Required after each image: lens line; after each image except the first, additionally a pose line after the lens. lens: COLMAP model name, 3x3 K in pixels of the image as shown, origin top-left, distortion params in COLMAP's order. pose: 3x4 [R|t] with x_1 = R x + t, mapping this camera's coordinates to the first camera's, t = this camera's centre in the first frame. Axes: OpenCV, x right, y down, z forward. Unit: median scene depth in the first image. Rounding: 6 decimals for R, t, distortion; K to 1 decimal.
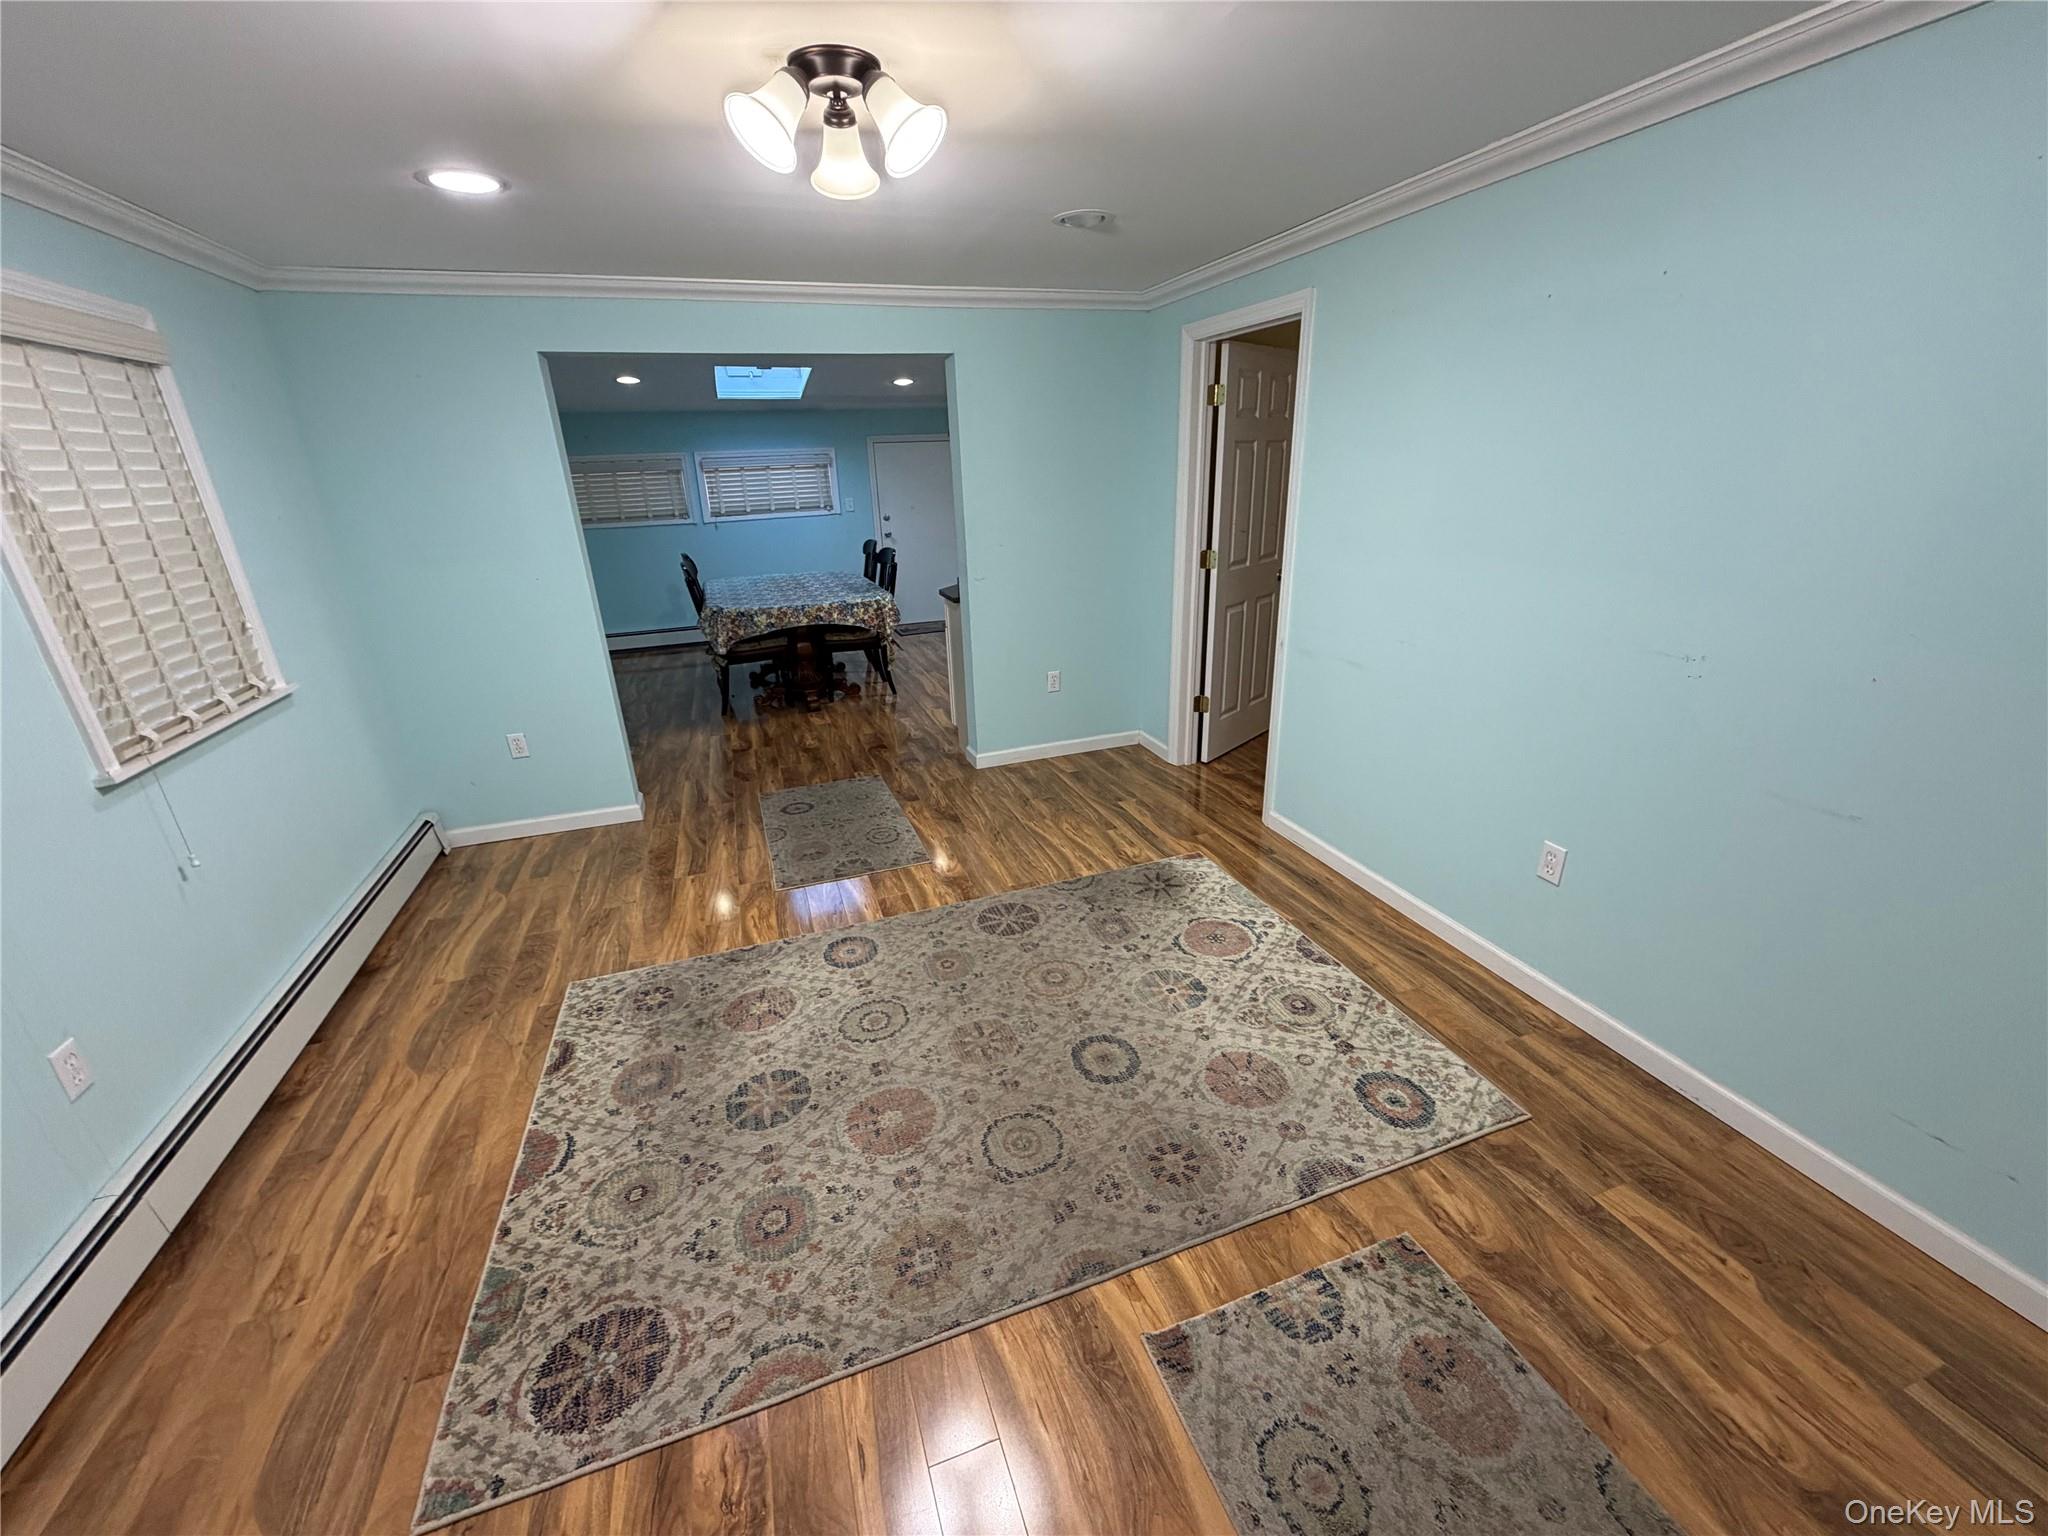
lens RADIAL K [[814.3, 0, 1015.8], [0, 814.3, 768.2], [0, 0, 1]] dist [0.000794, -0.000194]
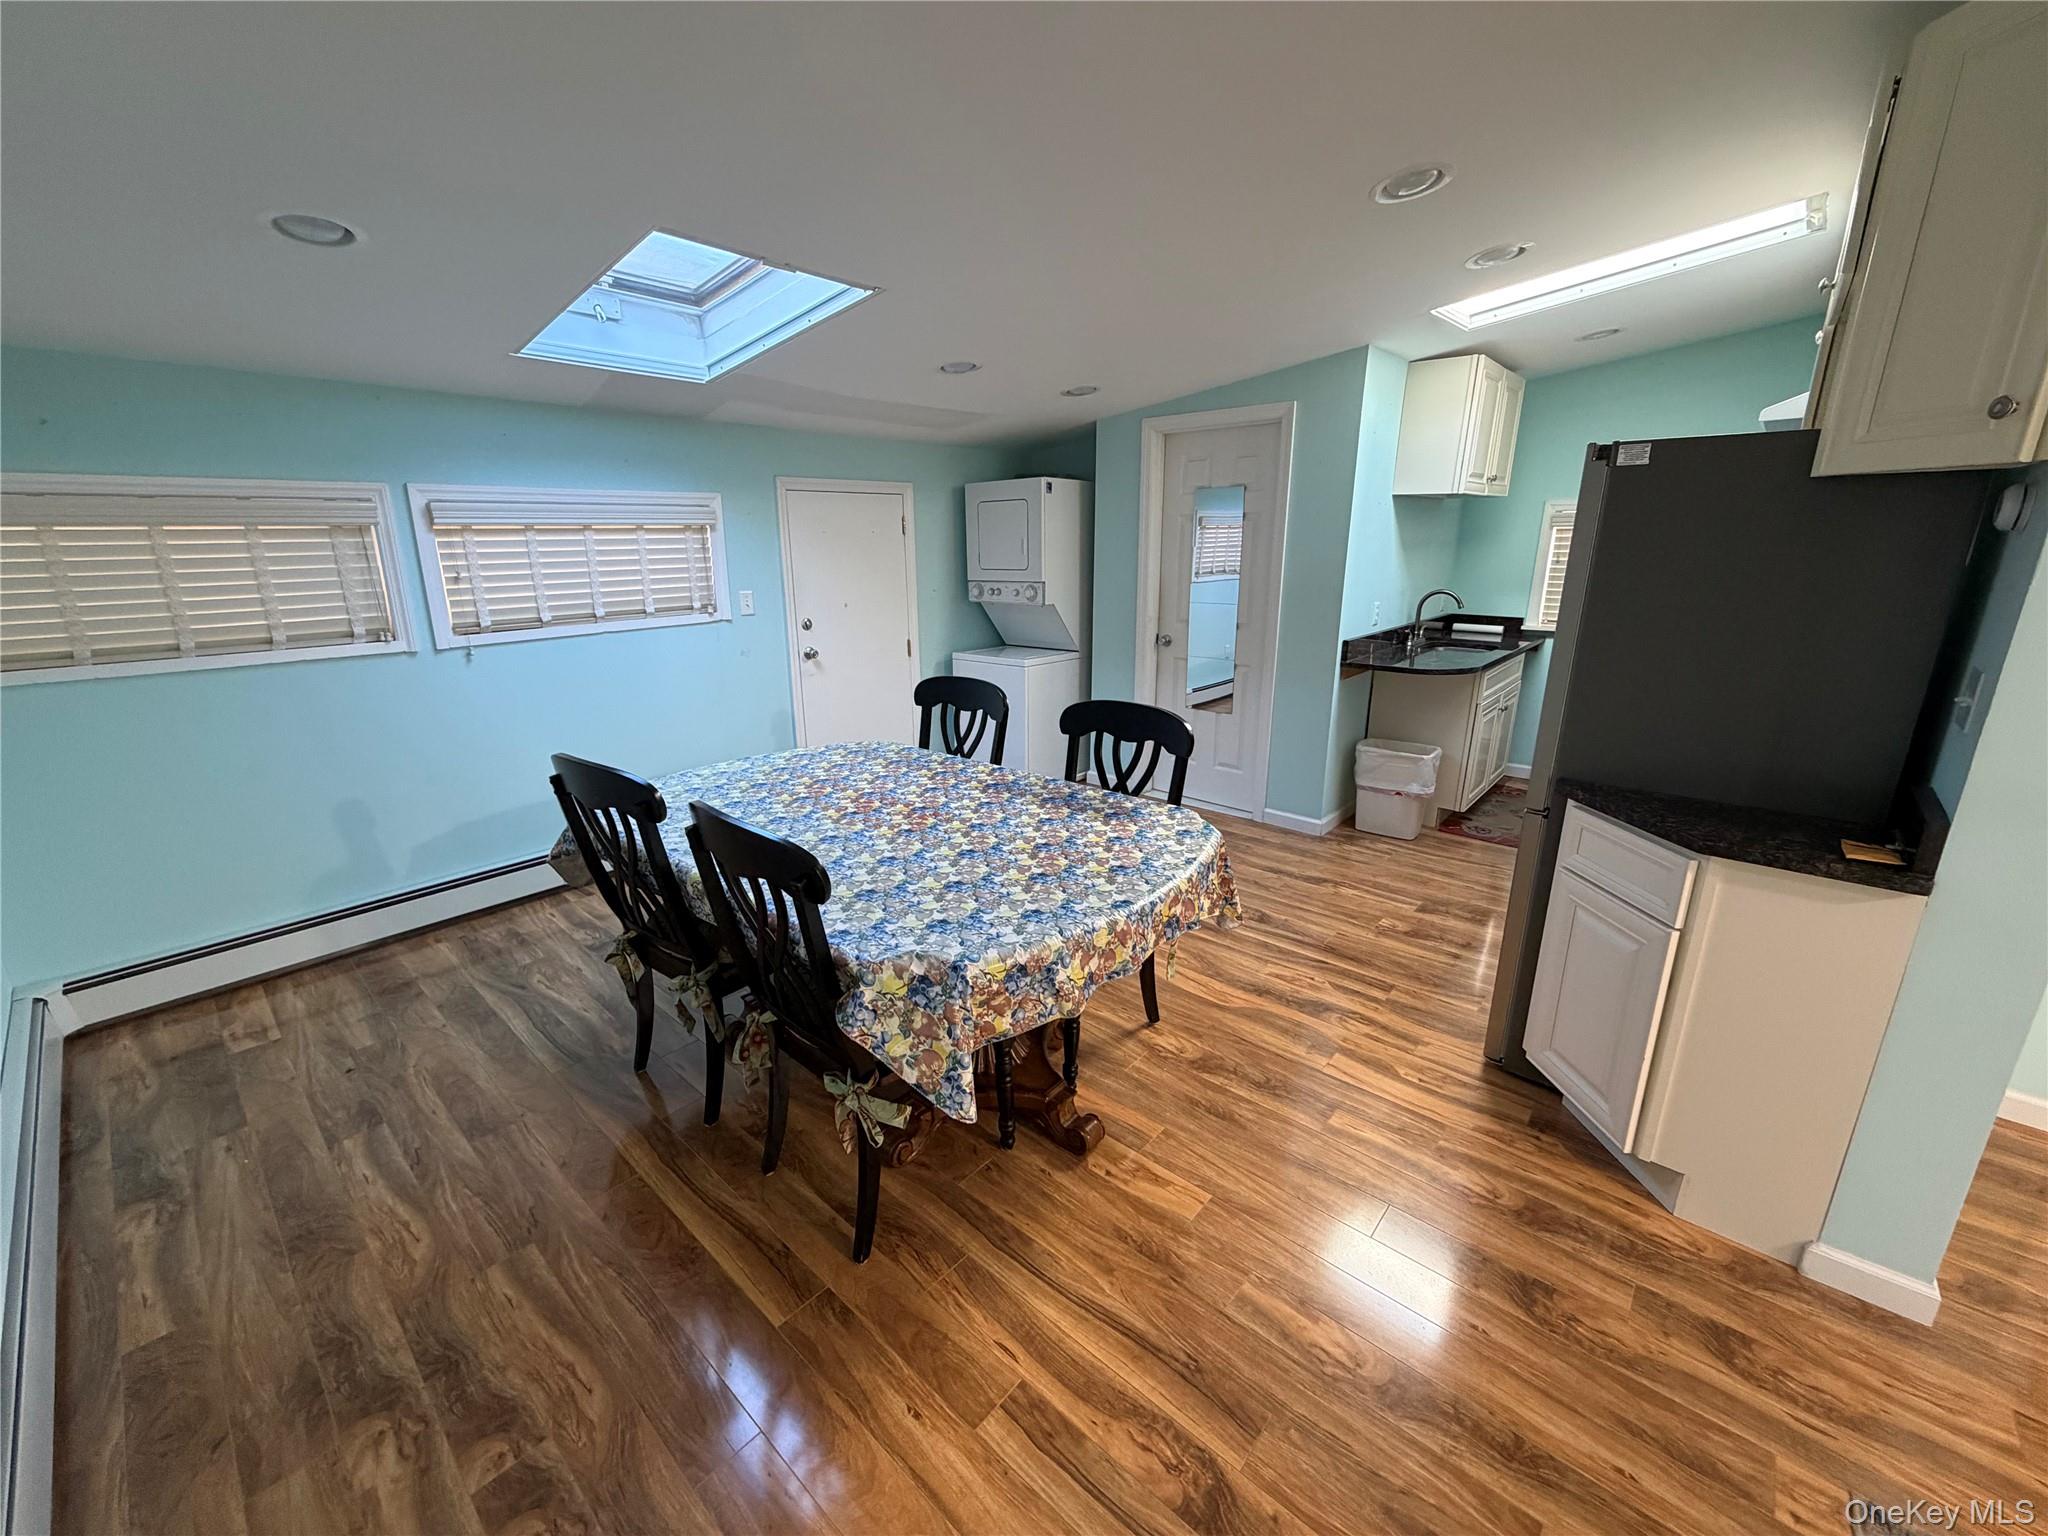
lens RADIAL K [[814.3, 0, 1017.2], [0, 814.3, 769.4], [0, 0, 1]] dist [0.000794, -0.000194]
pose [[0.875361, -0.108682, 0.471096, -0.904742], [0.154123, 0.986298, -0.058843, -0.469735], [-0.458246, 0.124116, 0.880117, 1.387934]]
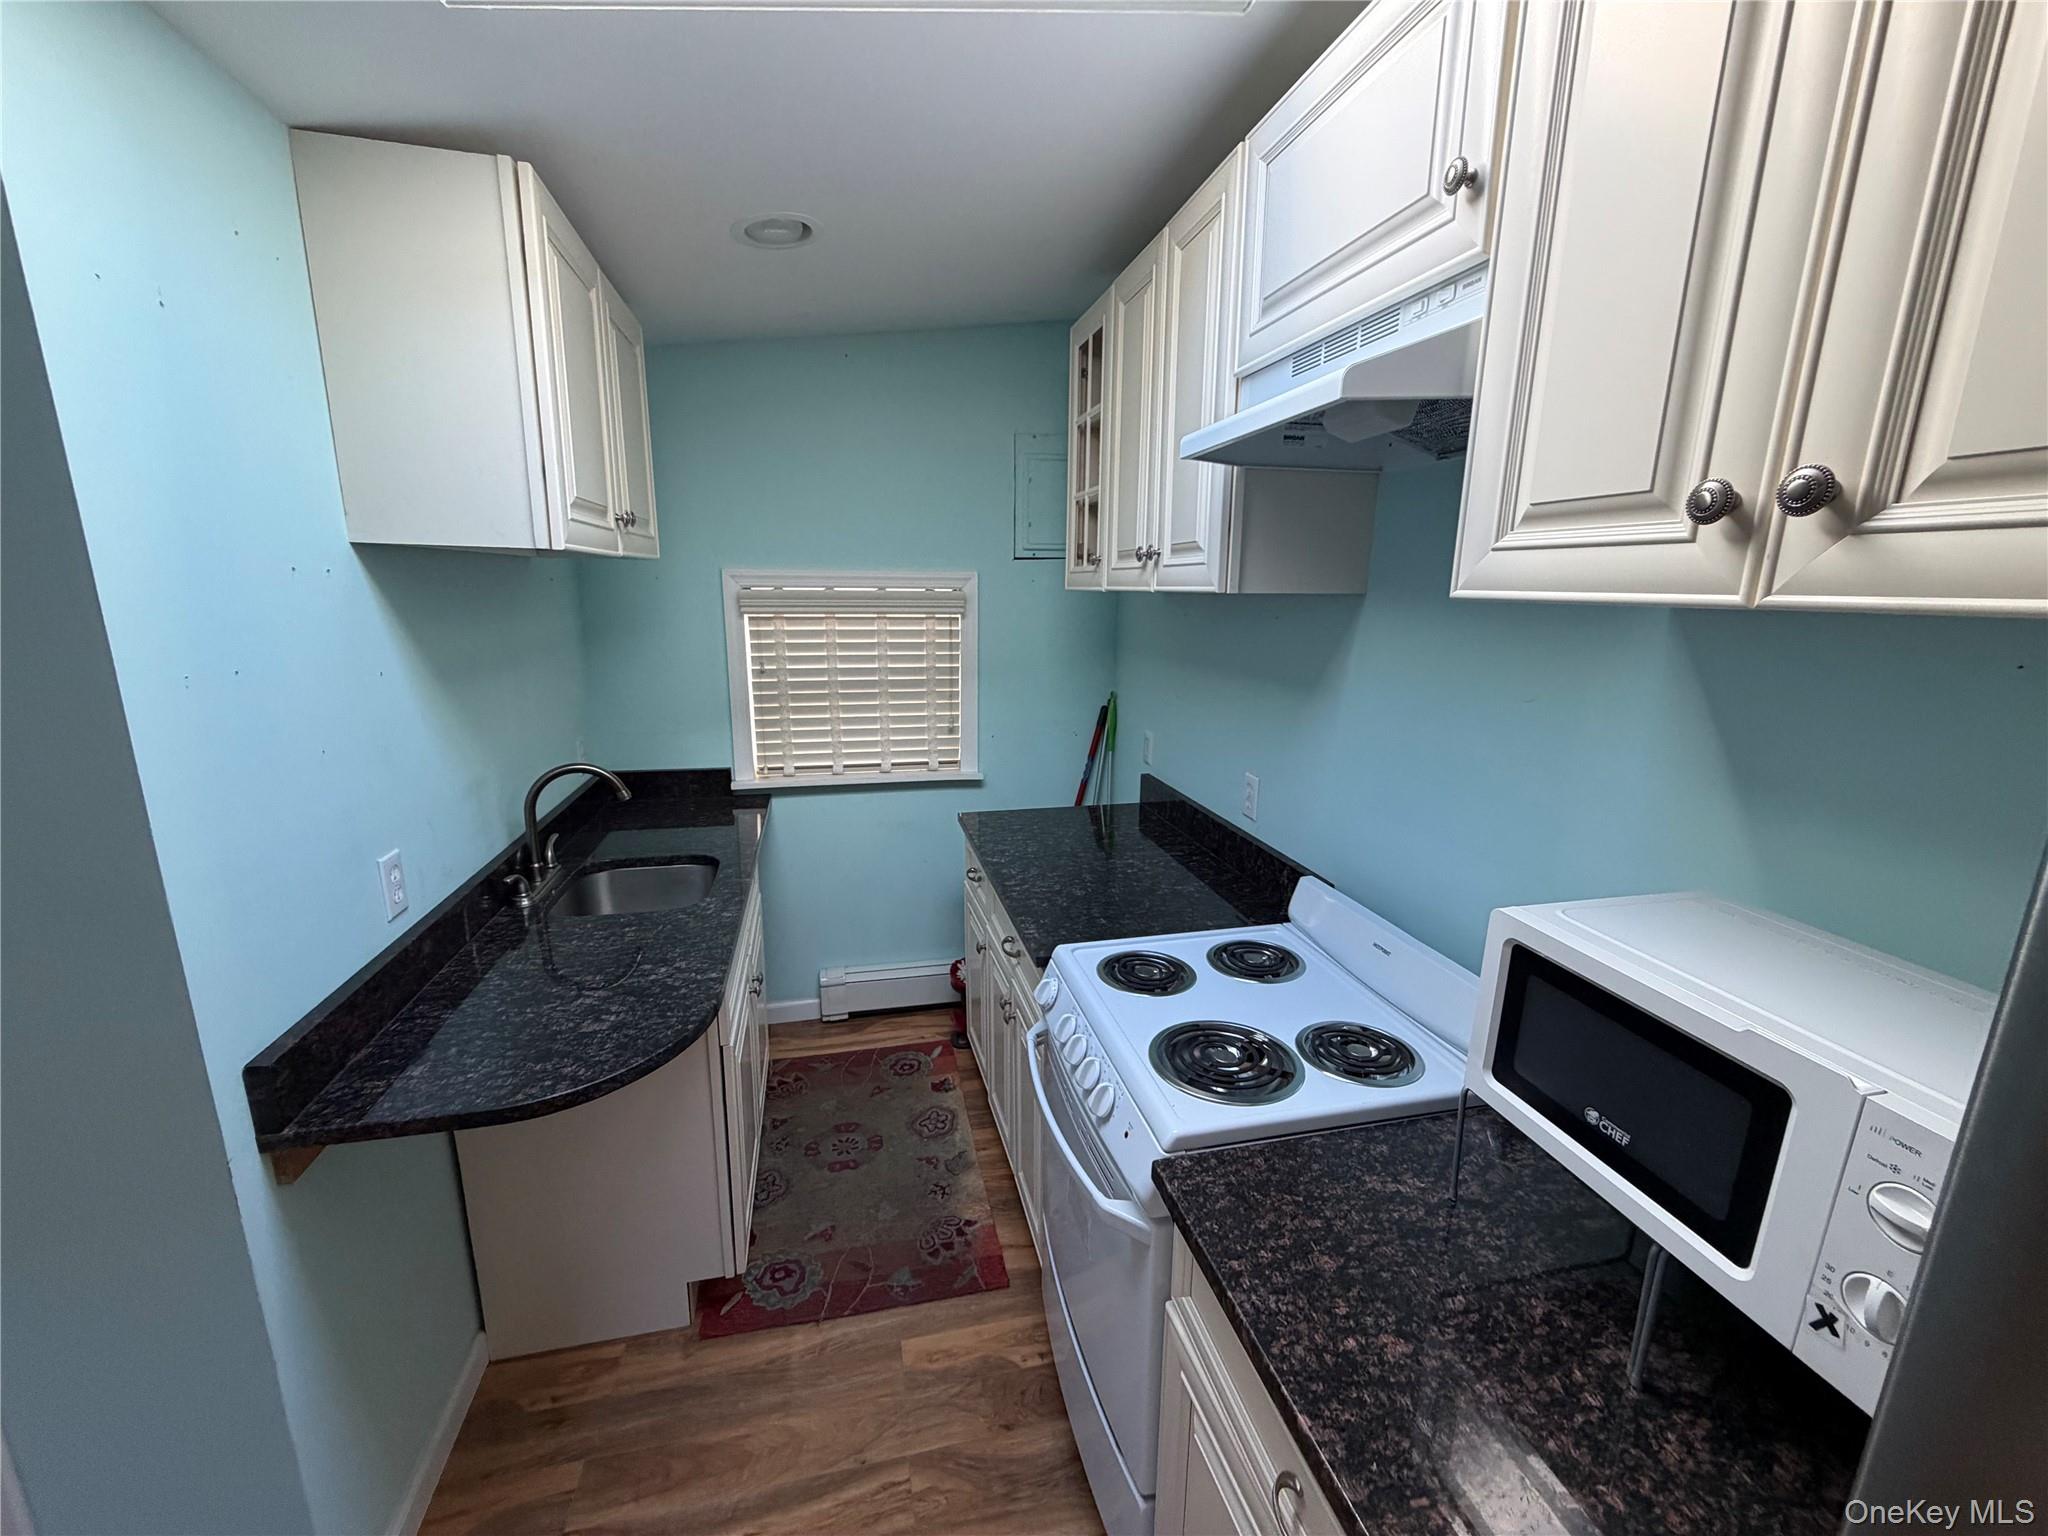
lens RADIAL K [[814.3, 0, 1022.6], [0, 814.3, 769.9], [0, 0, 1]] dist [0.000794, -0.000194]
pose [[0.100904, -0.184610, 0.977618, 0.016562], [0.341779, 0.929263, 0.140203, -0.757769], [-0.934348, 0.319982, 0.156863, 1.926573]]
